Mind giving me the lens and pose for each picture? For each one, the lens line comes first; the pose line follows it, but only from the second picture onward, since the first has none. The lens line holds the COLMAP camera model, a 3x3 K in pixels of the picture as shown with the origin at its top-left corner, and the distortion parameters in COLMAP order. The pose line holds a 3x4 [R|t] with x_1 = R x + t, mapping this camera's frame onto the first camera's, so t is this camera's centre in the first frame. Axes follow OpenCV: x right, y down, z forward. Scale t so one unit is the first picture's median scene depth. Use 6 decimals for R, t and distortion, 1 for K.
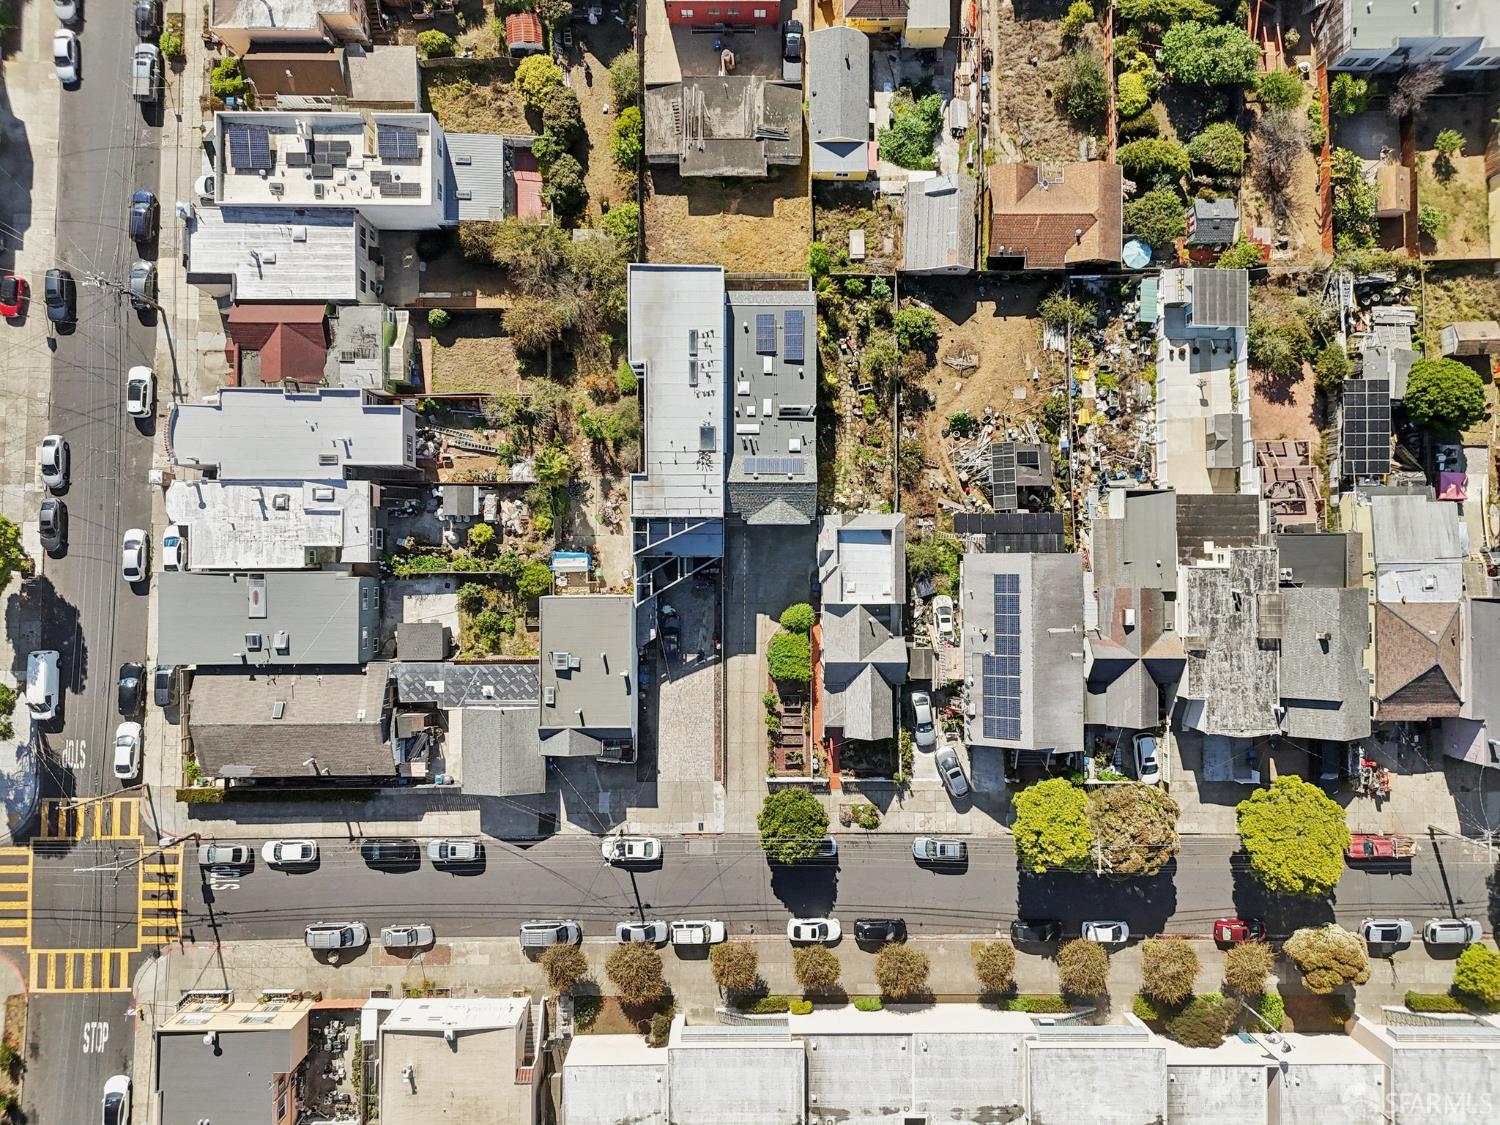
lens RADIAL K [[1109.4, 0, 750.0], [0, 1109.4, 562.5], [0, 0, 1]] dist [-0.000767, -0.003110]
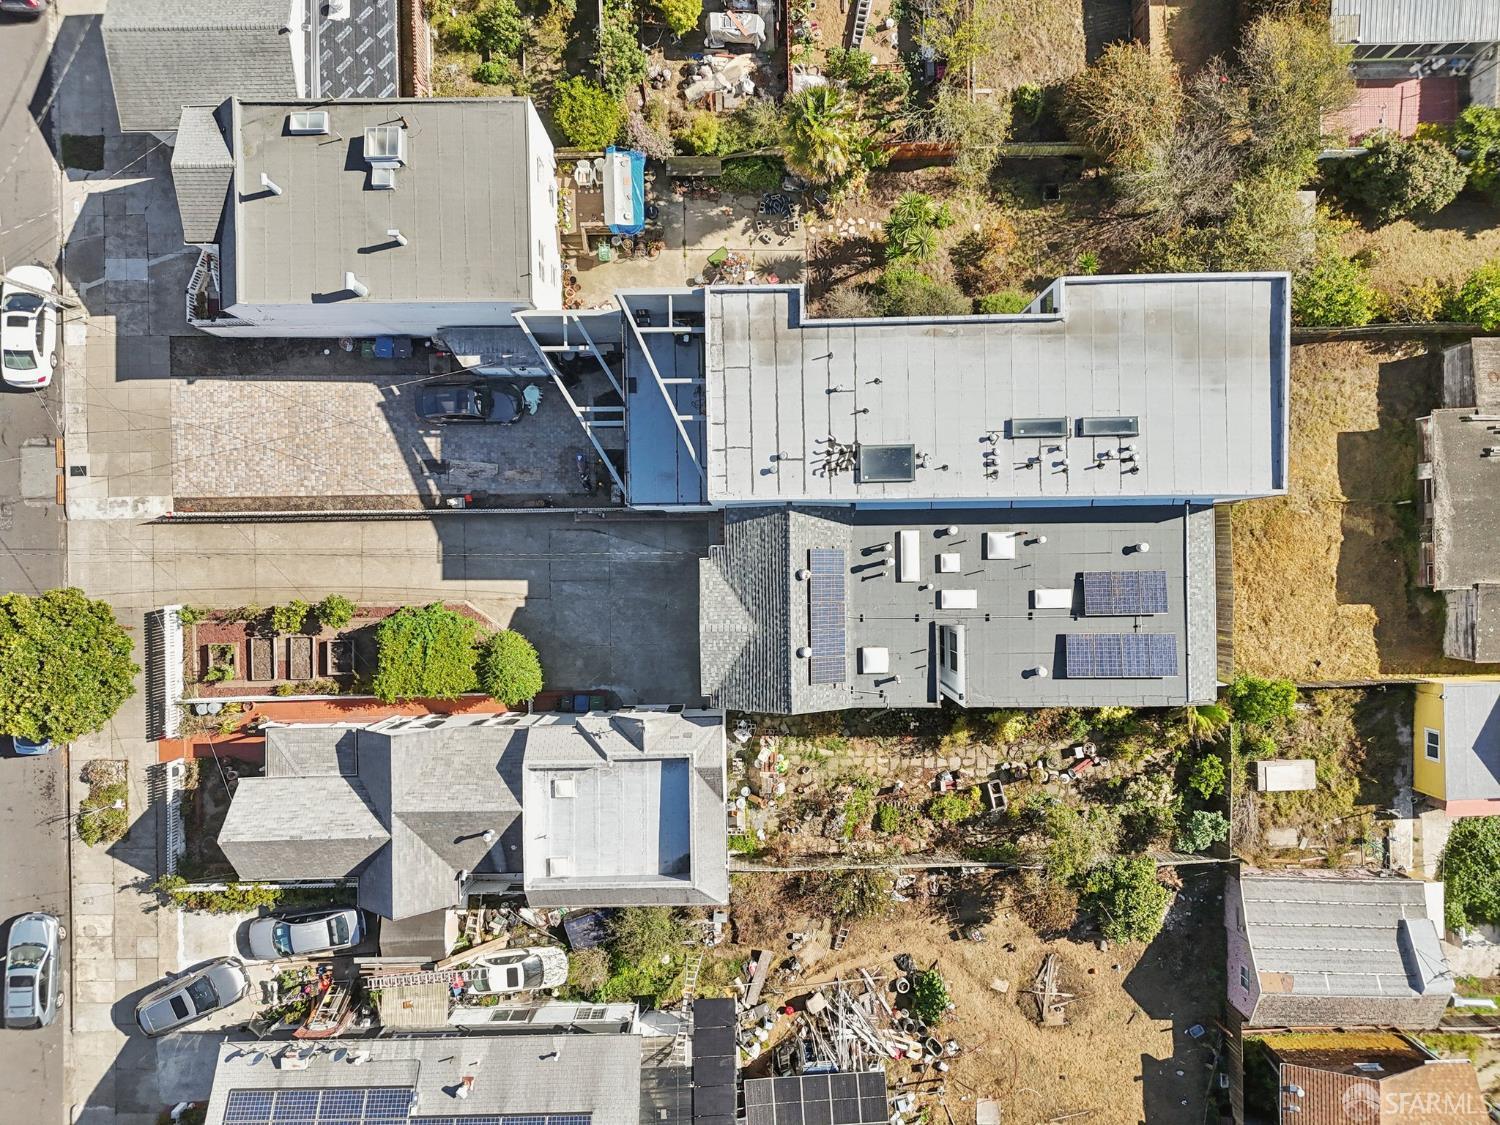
lens RADIAL K [[1109.4, 0, 750.0], [0, 1109.4, 562.5], [0, 0, 1]] dist [-0.000767, -0.003110]
pose [[0.013137, 0.999866, -0.009717, 0.003958], [-0.999859, 0.013237, 0.010335, -0.057037], [0.010463, 0.009580, 0.999899, 0.519926]]
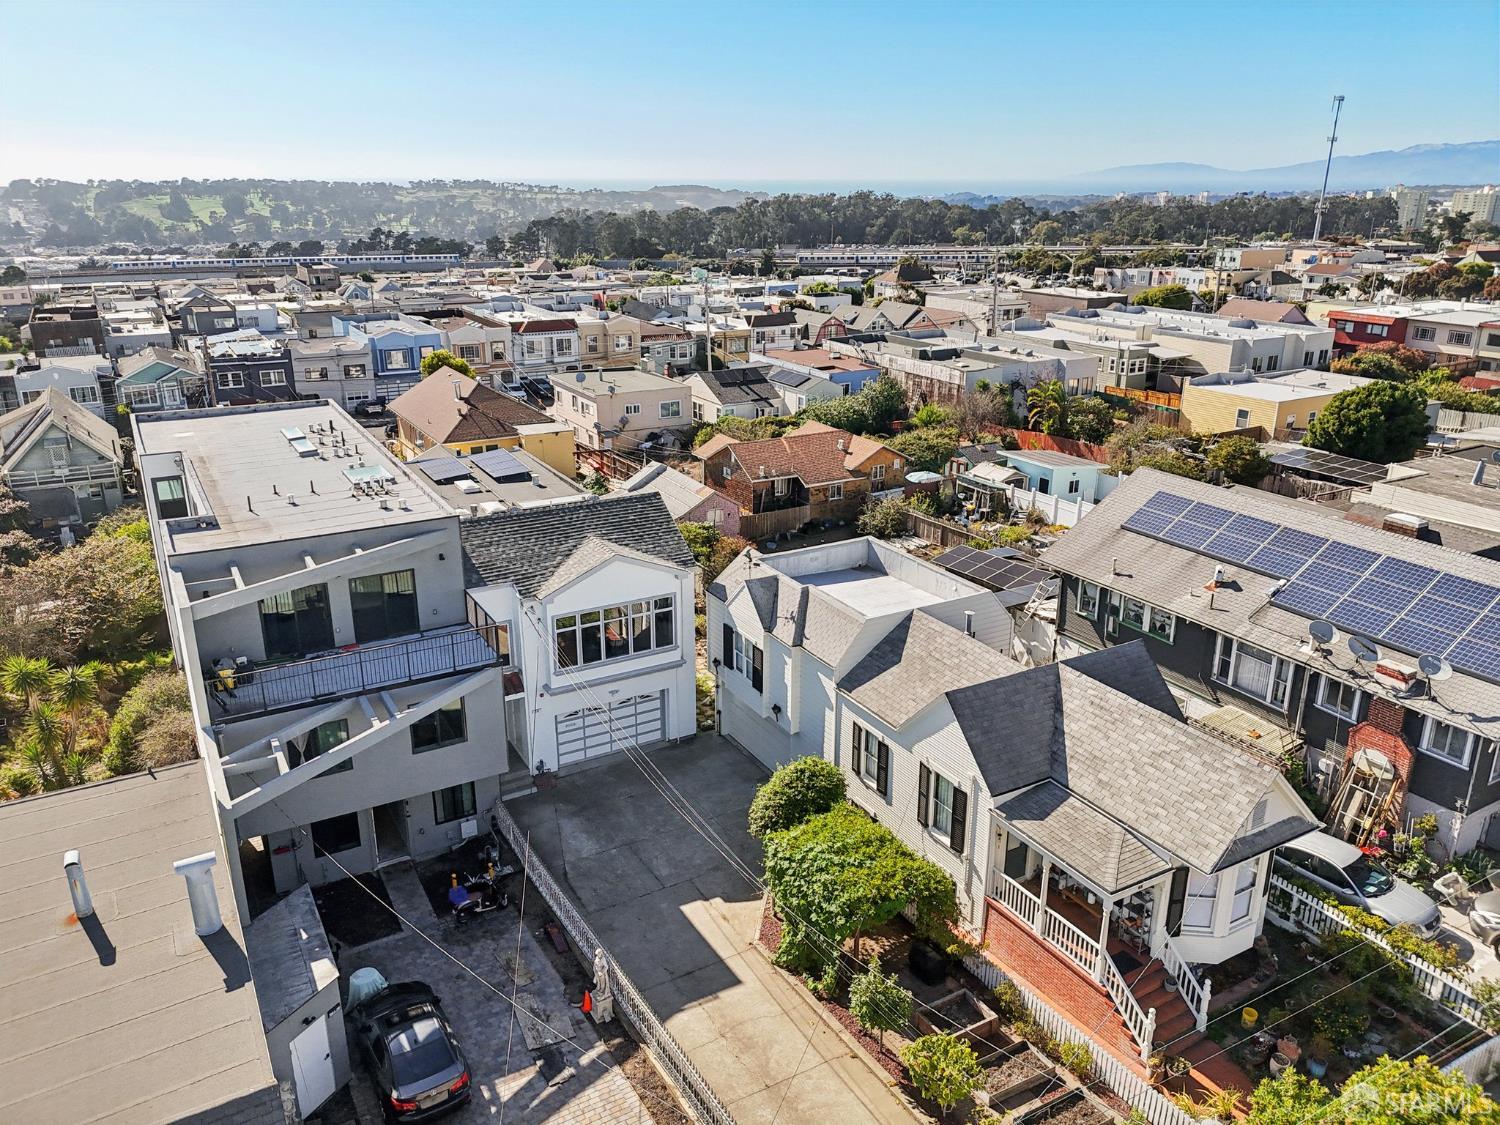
lens RADIAL K [[1109.4, 0, 750.0], [0, 1109.4, 562.5], [0, 0, 1]] dist [-0.000767, -0.003110]
pose [[0.863832, -0.169368, 0.474457, -0.104586], [0.503759, 0.281719, -0.816616, 0.277659], [0.004645, 0.944431, 0.328678, 0.816823]]
